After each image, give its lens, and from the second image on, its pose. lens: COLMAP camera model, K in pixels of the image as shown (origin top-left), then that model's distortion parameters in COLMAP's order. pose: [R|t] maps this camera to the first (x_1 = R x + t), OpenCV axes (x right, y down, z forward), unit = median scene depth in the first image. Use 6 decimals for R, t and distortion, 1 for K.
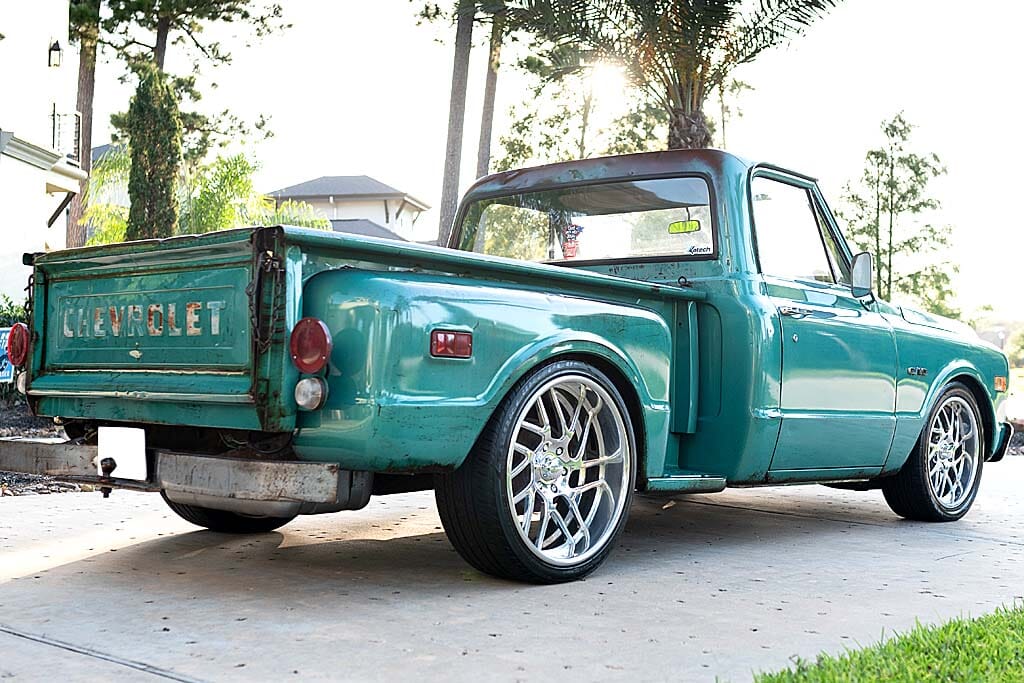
lens RADIAL K [[1193.3, 0, 512.0], [0, 1193.3, 341.5], [0, 0, 1]] dist [0.005193, -0.014354]
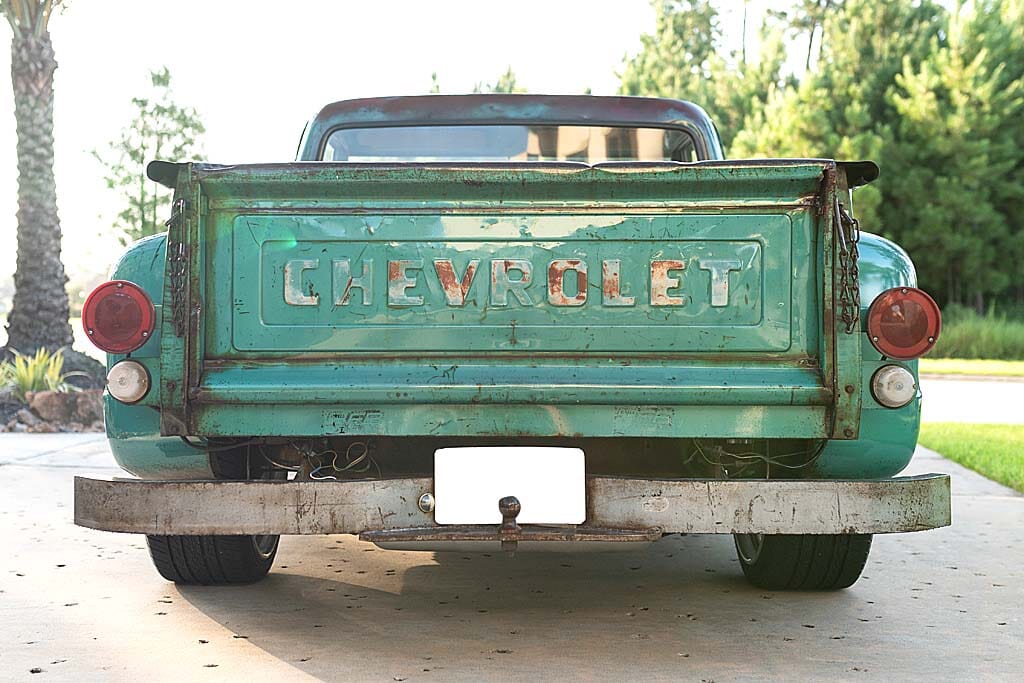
lens RADIAL K [[1193.3, 0, 512.0], [0, 1193.3, 341.5], [0, 0, 1]] dist [0.005193, -0.014354]
pose [[0.764099, -0.020547, 0.644772, -0.752666], [-0.005028, 0.999273, 0.037802, -0.010320], [-0.645080, -0.032126, 0.763439, 0.505905]]
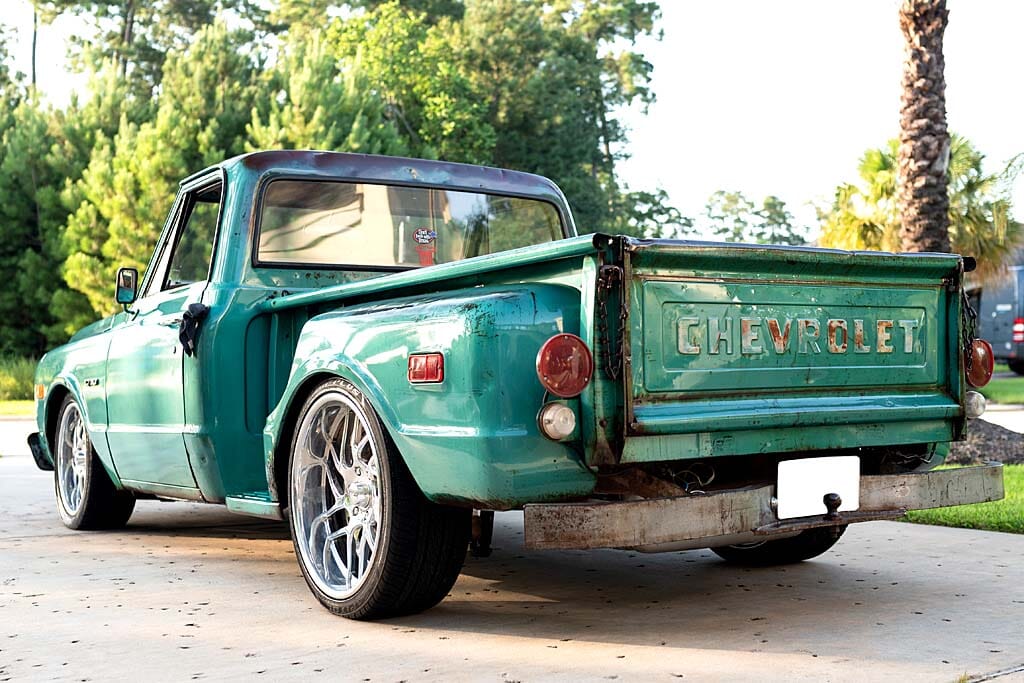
lens RADIAL K [[1244.2, 0, 513.7], [0, 1244.2, 362.1], [0, 0, 1]] dist [0.007639, -0.003740]
pose [[0.247523, -0.013151, 0.968793, -1.289504], [-0.004118, 0.999885, 0.014626, -0.011223], [-0.968873, -0.007610, 0.247440, 1.001042]]
